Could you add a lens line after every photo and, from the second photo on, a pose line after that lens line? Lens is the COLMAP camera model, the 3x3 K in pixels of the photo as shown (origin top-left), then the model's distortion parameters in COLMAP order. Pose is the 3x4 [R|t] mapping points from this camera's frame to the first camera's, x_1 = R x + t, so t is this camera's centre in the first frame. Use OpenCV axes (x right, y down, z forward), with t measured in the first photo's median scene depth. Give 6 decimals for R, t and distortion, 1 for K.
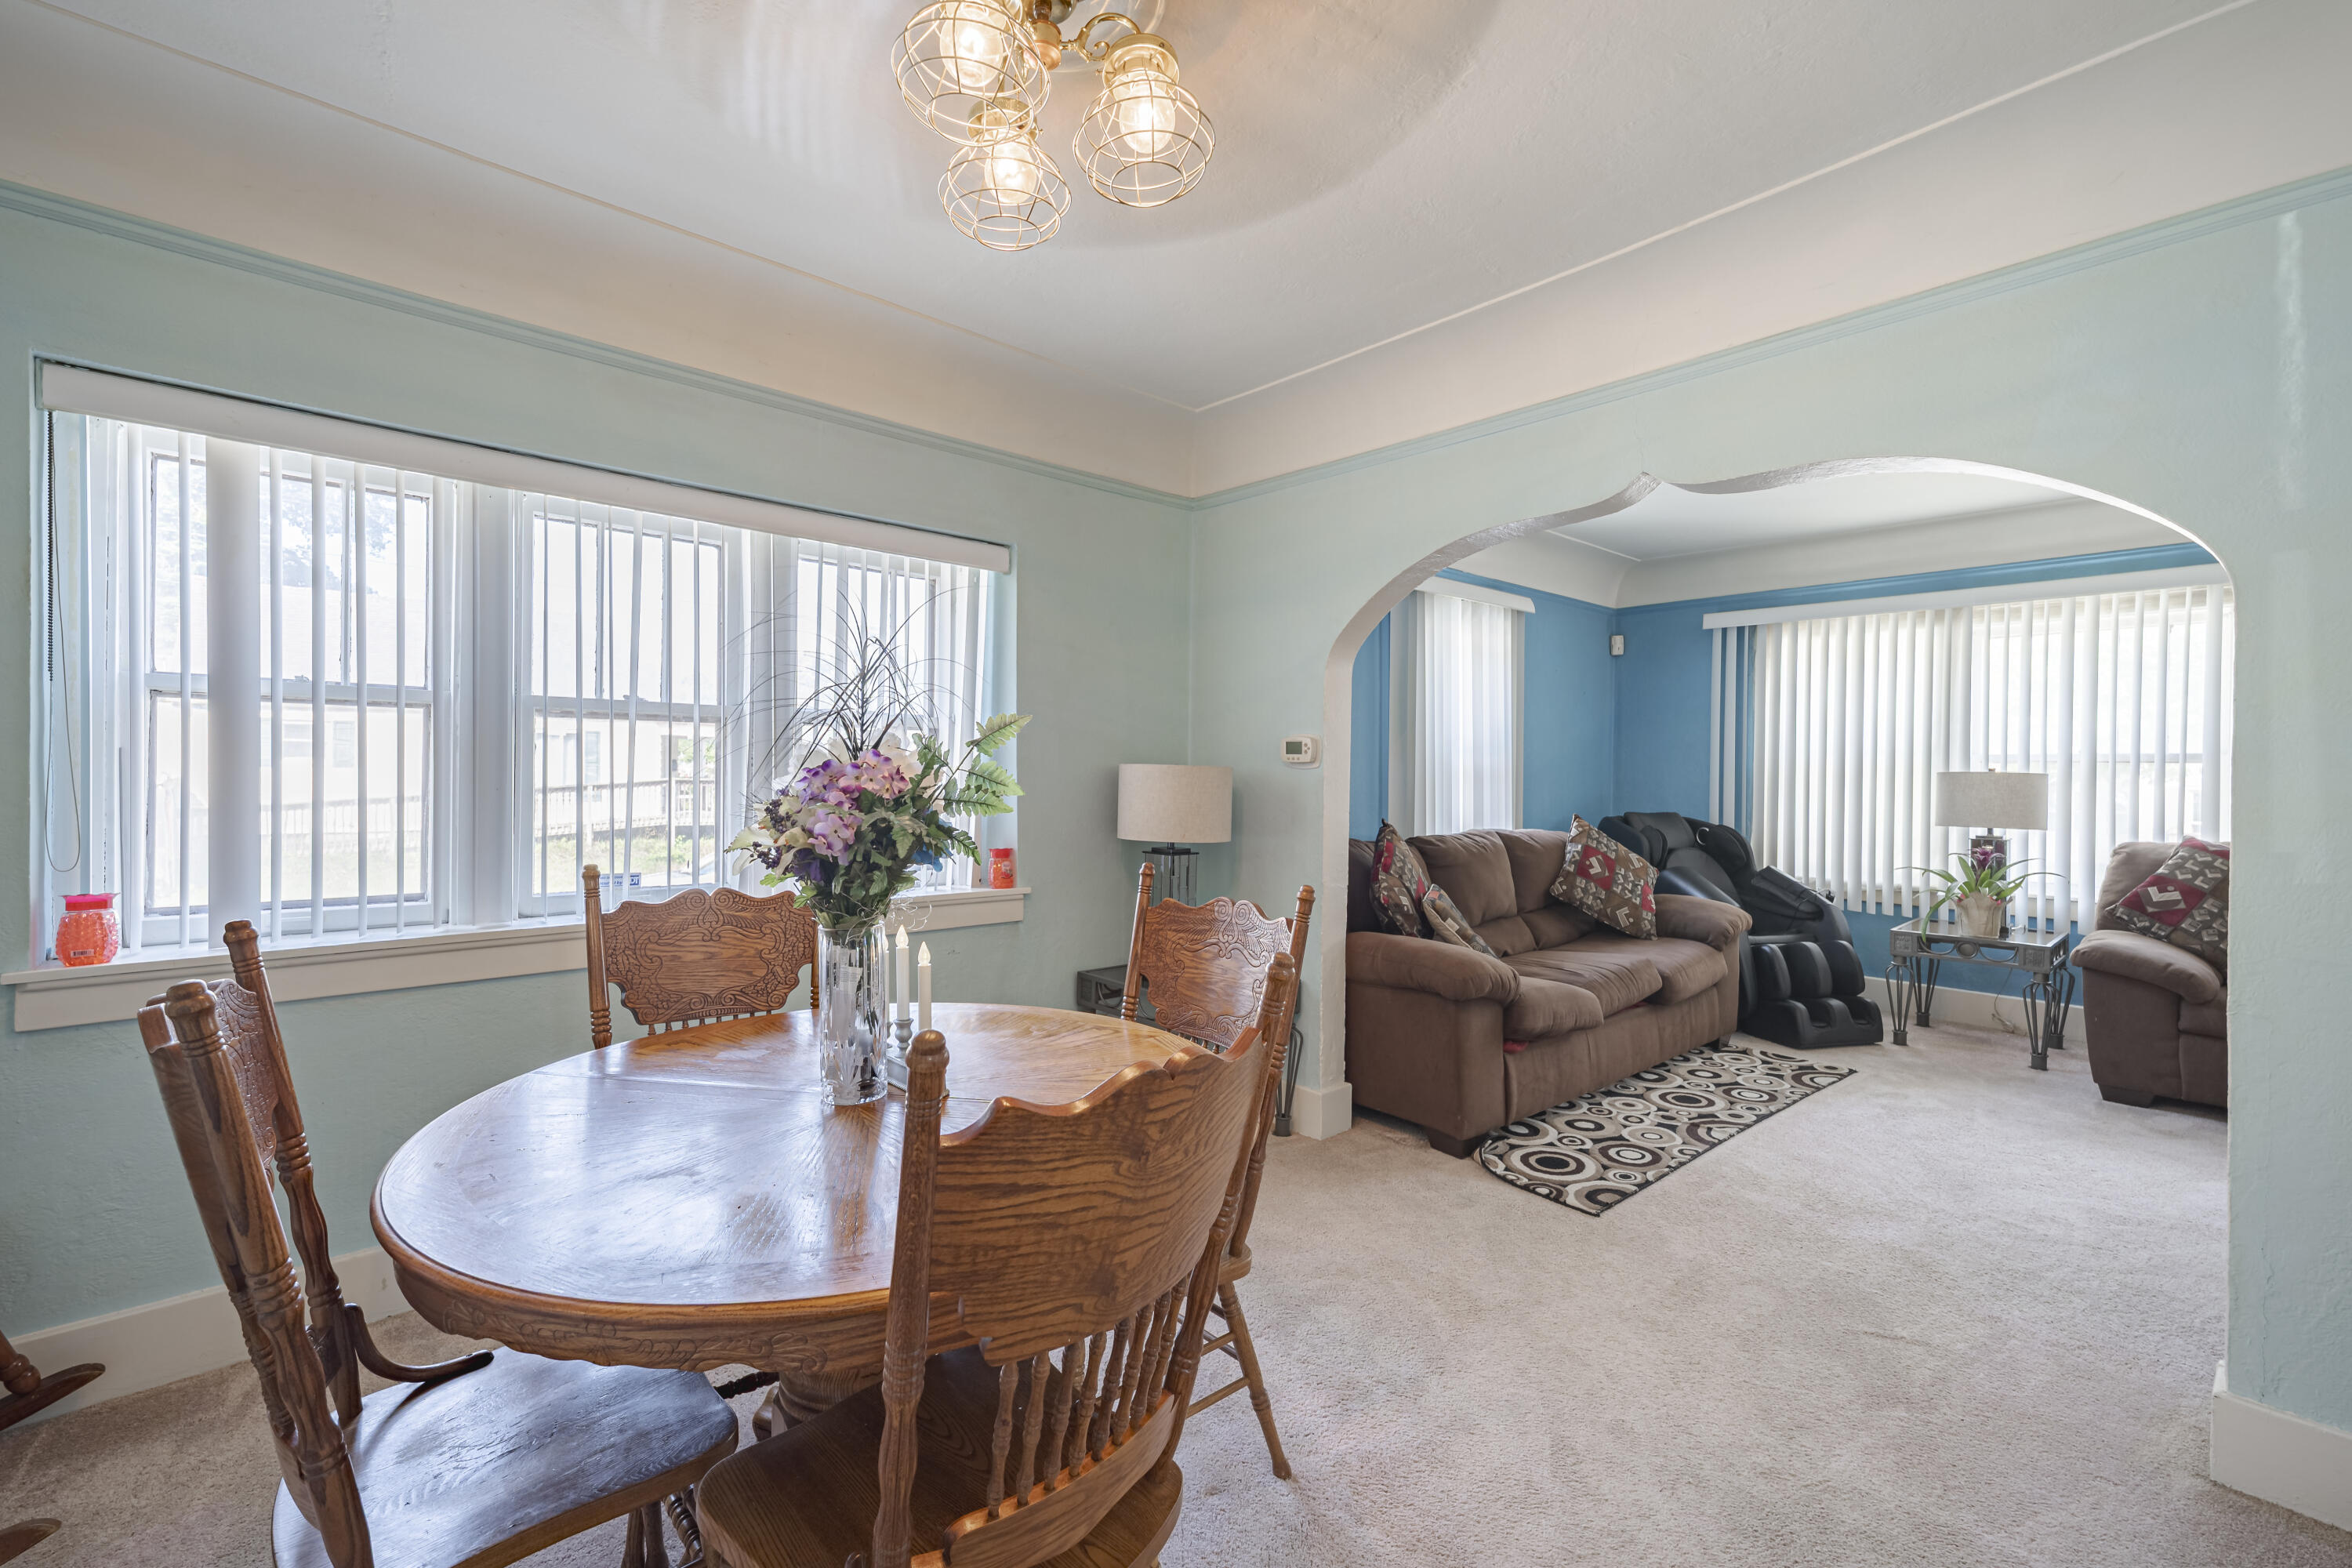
lens RADIAL K [[959.8, 0, 1177.2], [0, 959.8, 787.6], [0, 0, 1]] dist [0.005501, -0.000093]
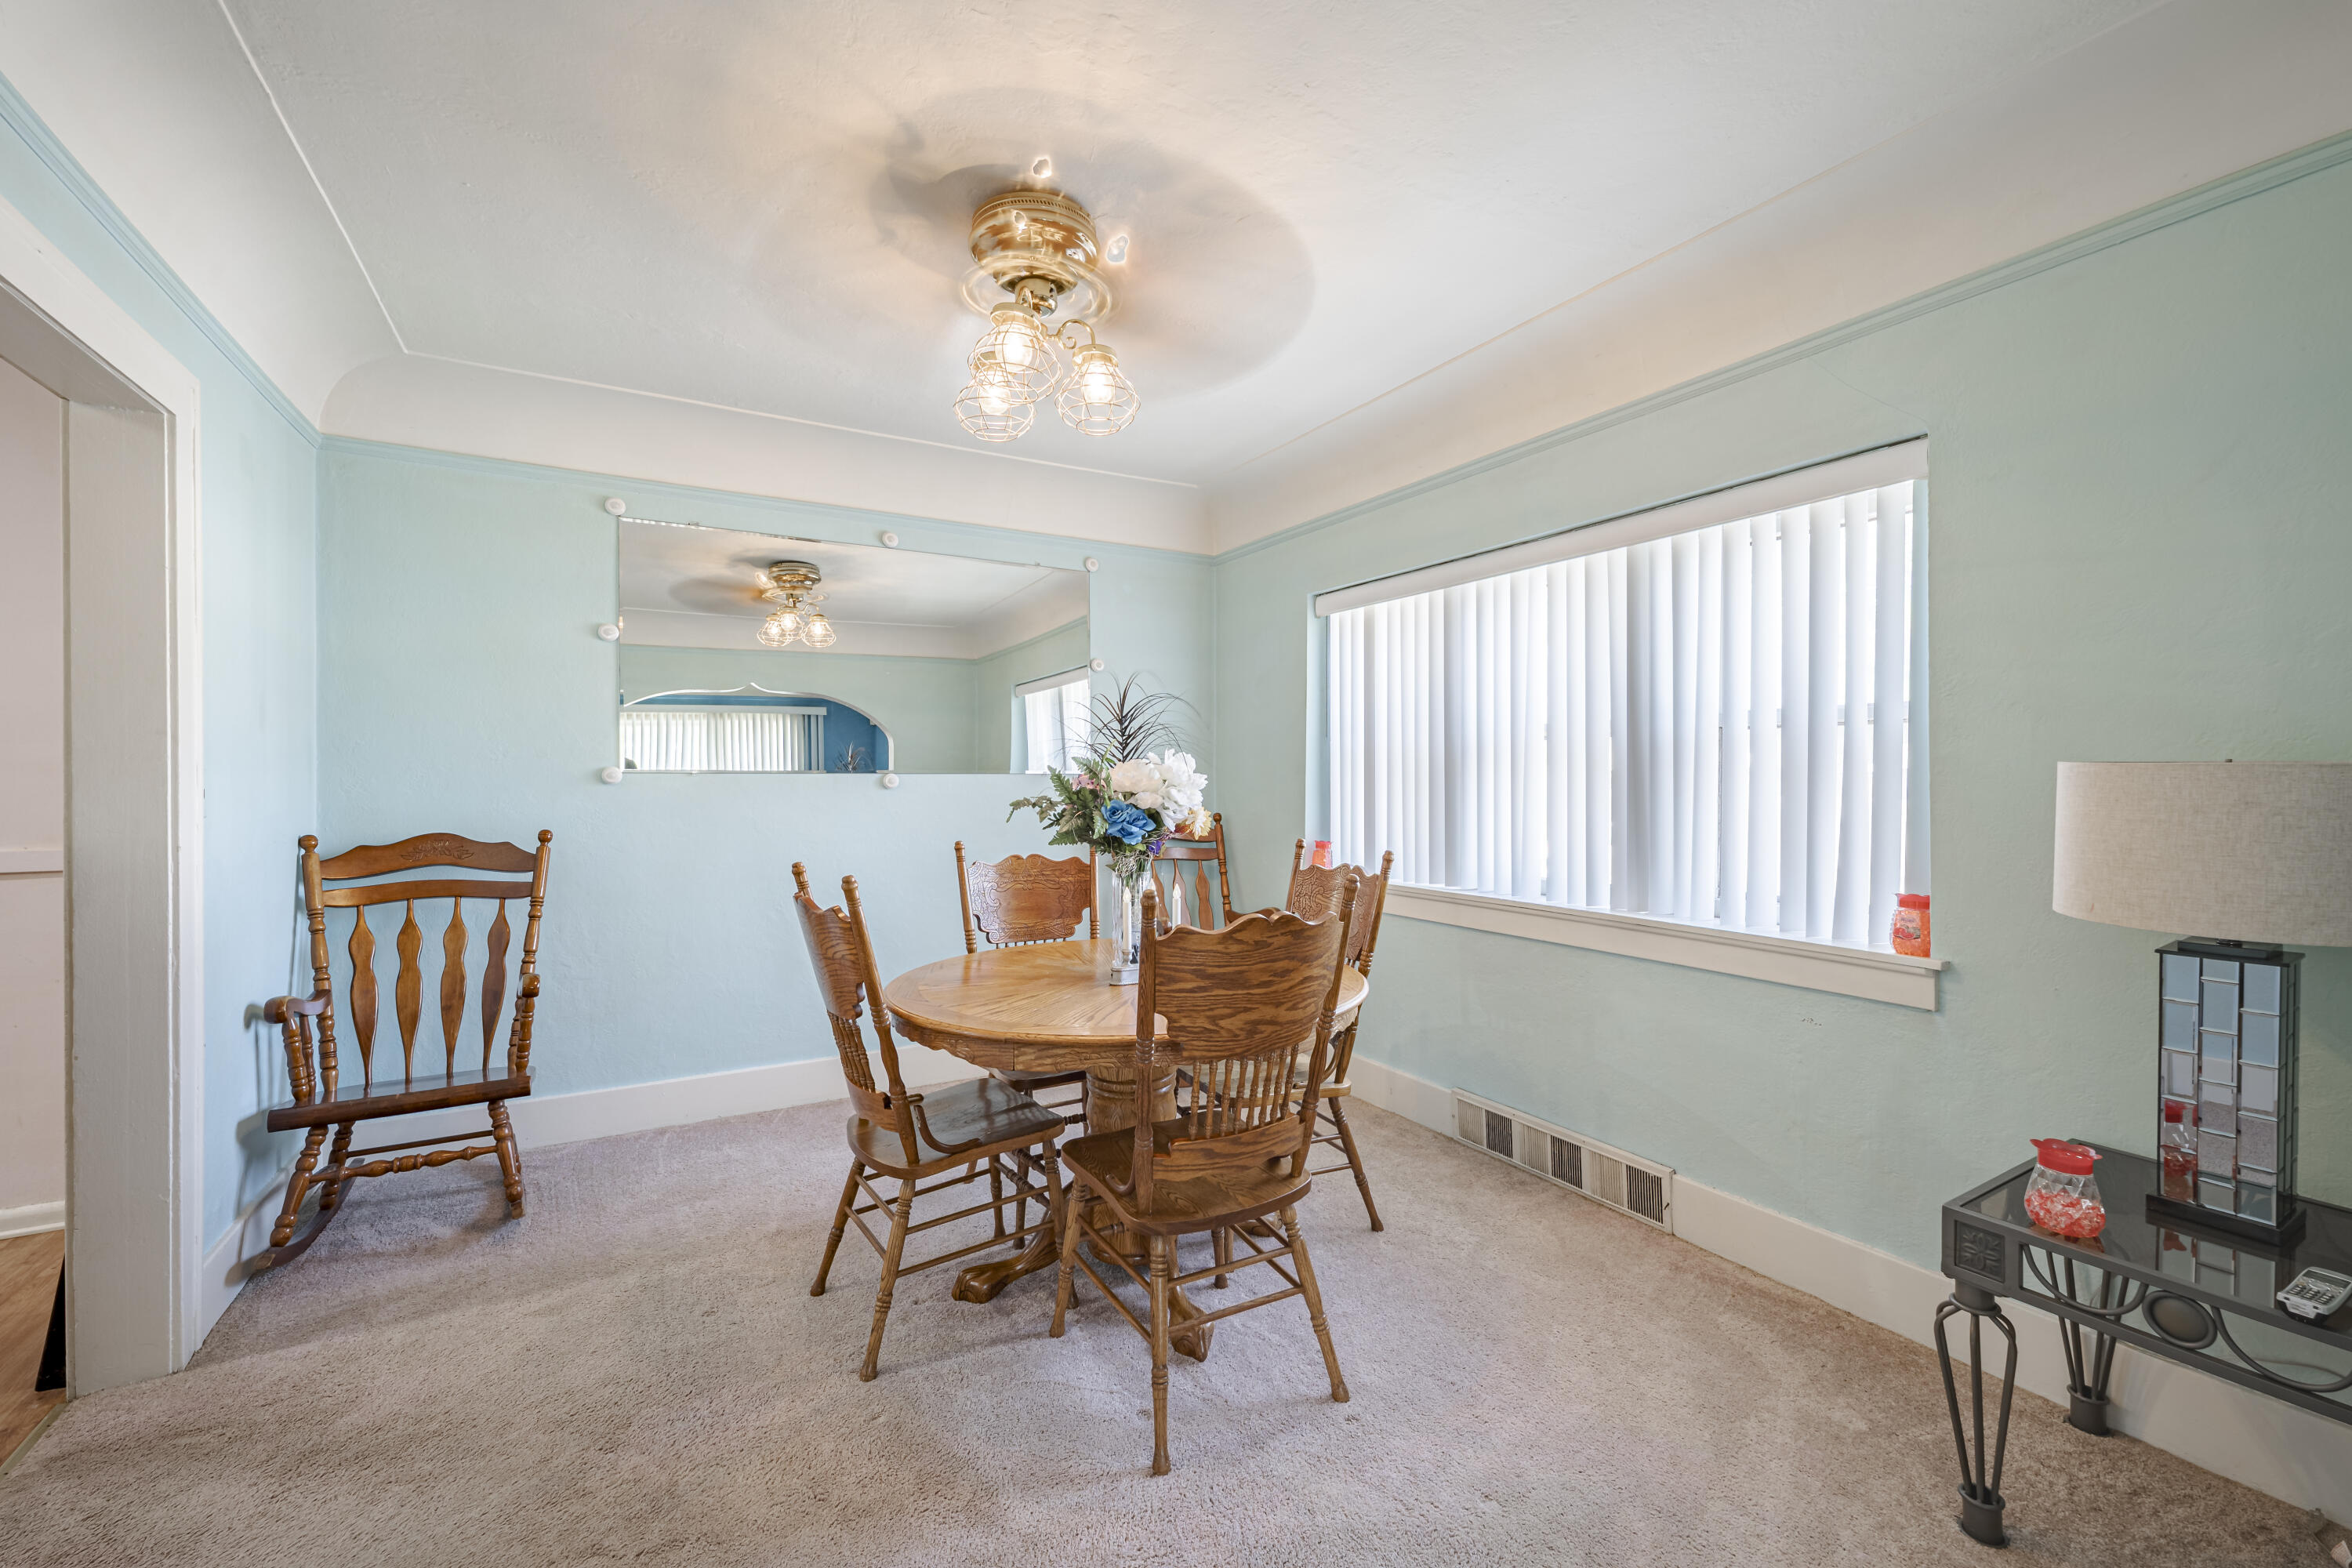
lens RADIAL K [[959.8, 0, 1177.2], [0, 959.8, 787.6], [0, 0, 1]] dist [0.005501, -0.000093]
pose [[-0.189436, 0.004000, -0.981885, 0.555127], [-0.004185, 0.999979, 0.004881, -0.011405], [0.981884, 0.005033, -0.189416, 0.602835]]
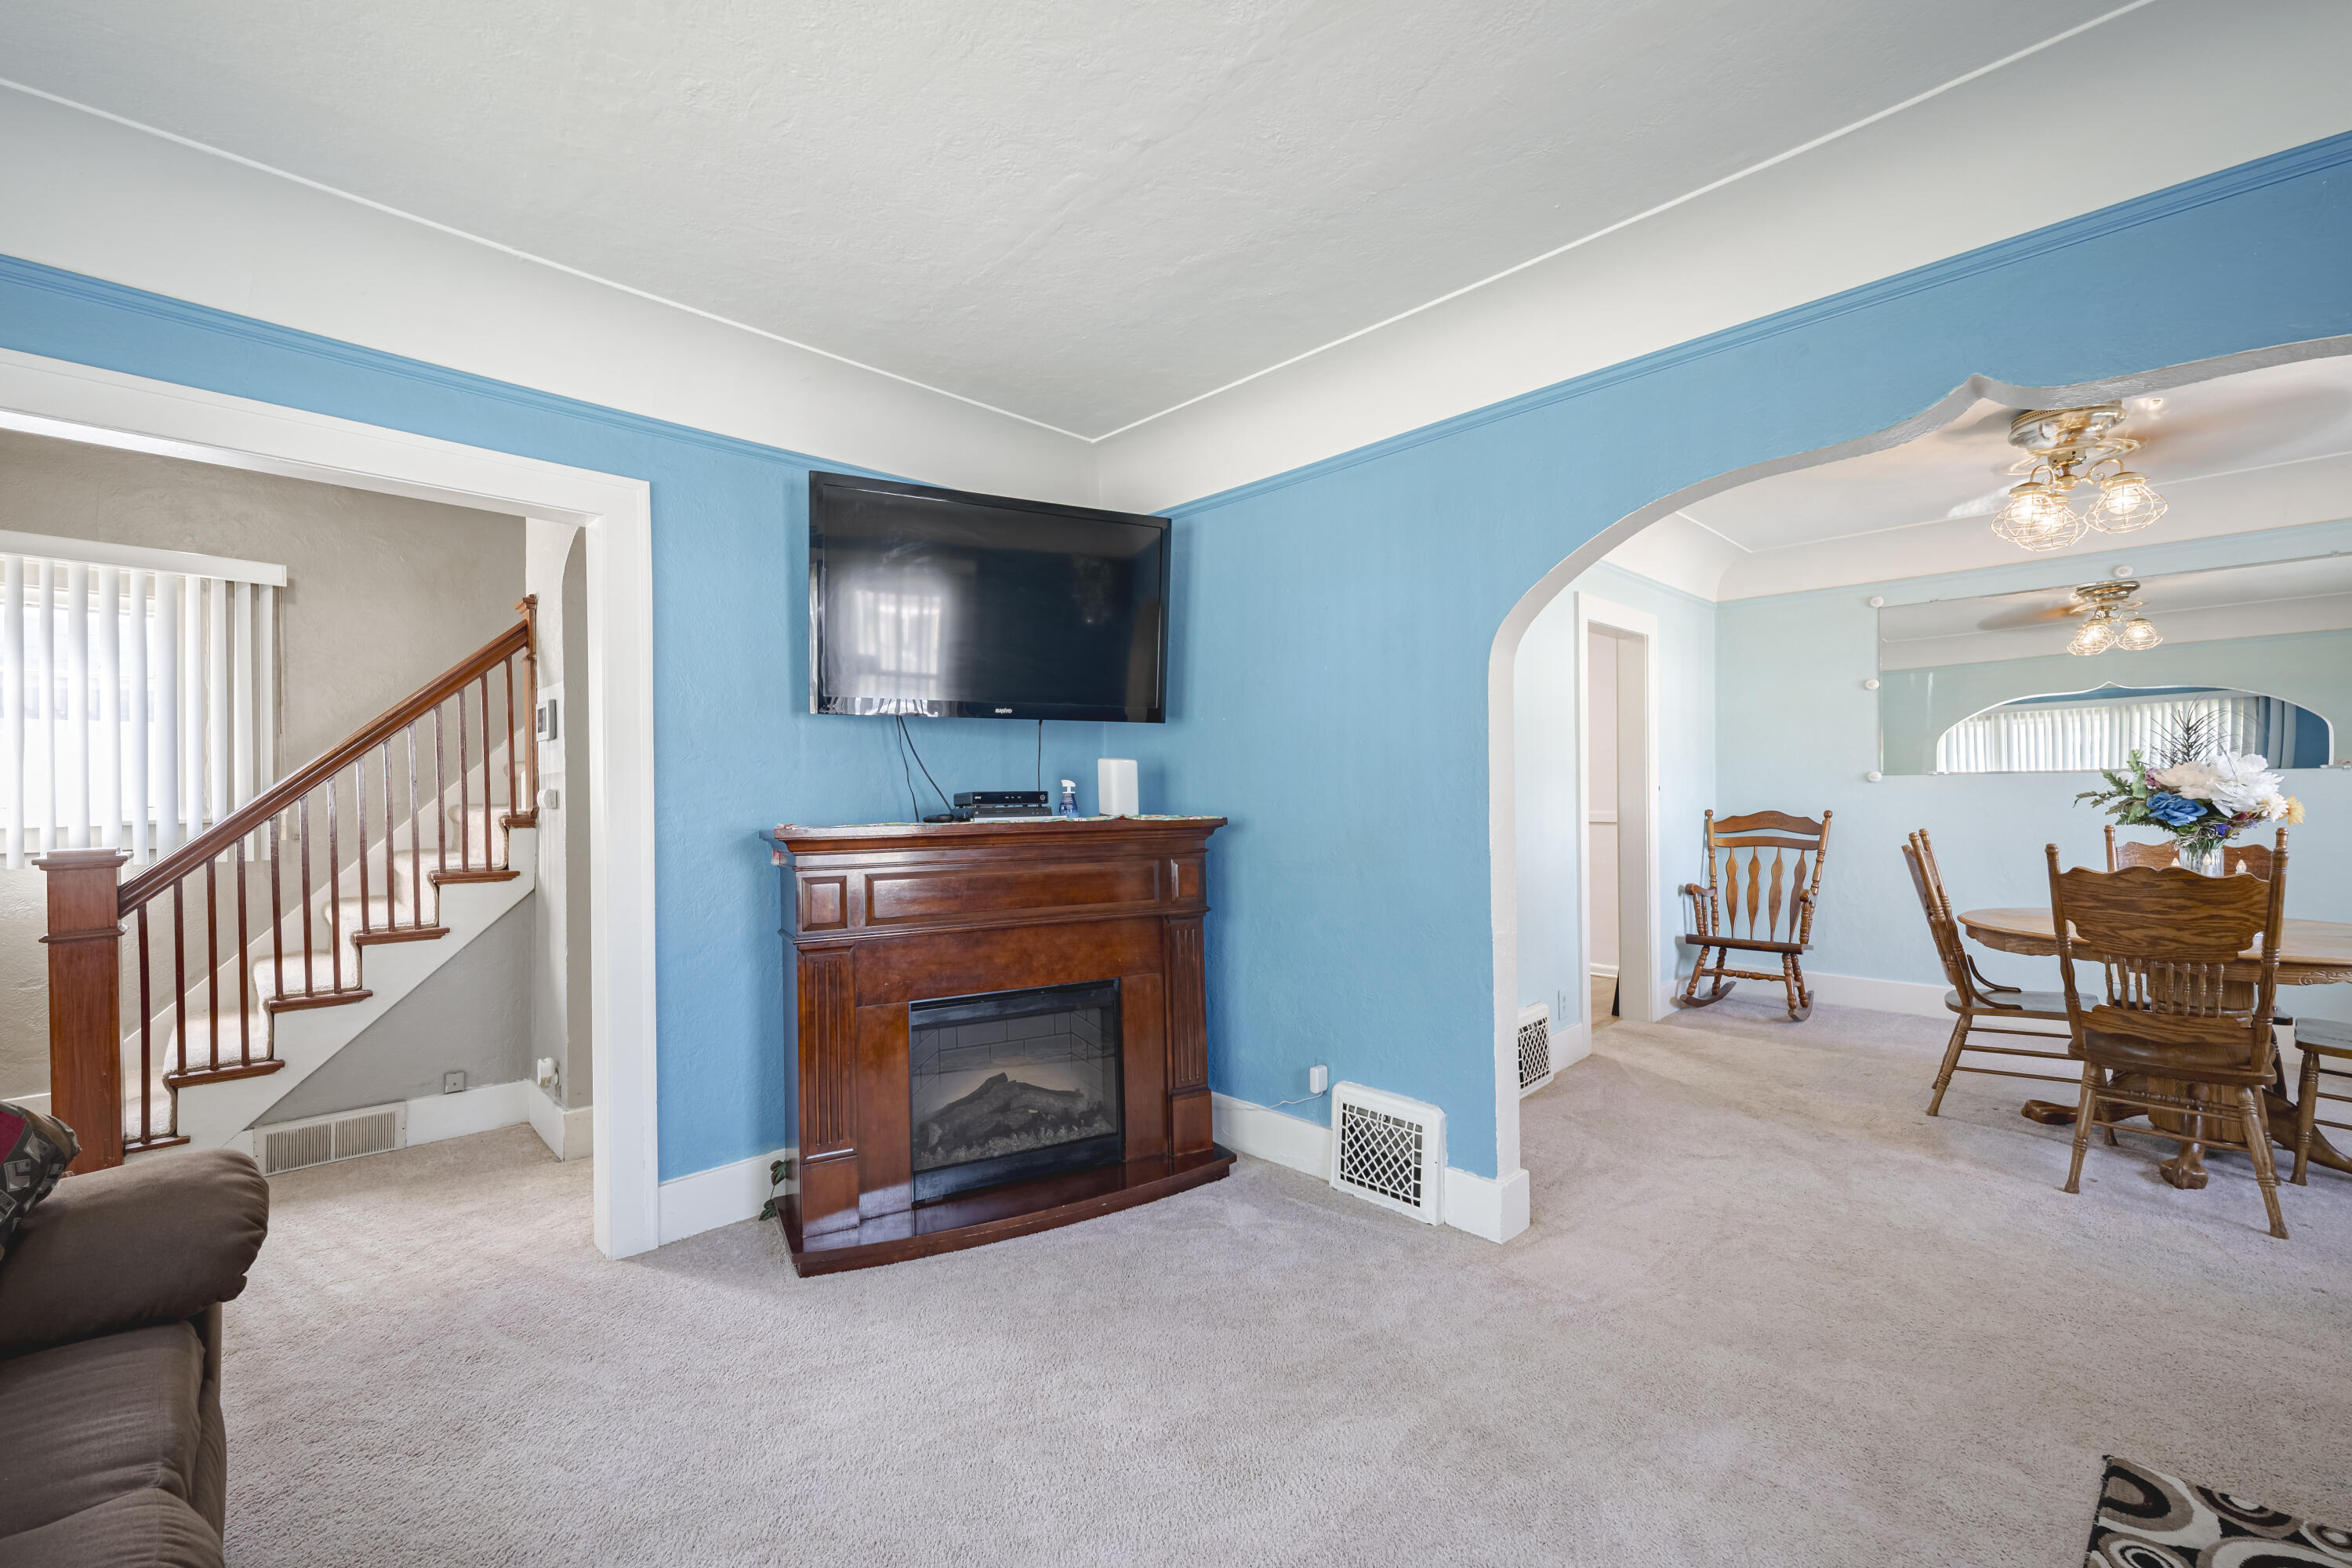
lens RADIAL K [[959.8, 0, 1177.2], [0, 959.8, 787.6], [0, 0, 1]] dist [0.005501, -0.000093]
pose [[-0.997750, 0.010275, -0.066246, 0.904162], [0.009961, 0.999937, 0.005078, -0.018215], [0.066294, 0.004407, -0.997790, 1.303400]]
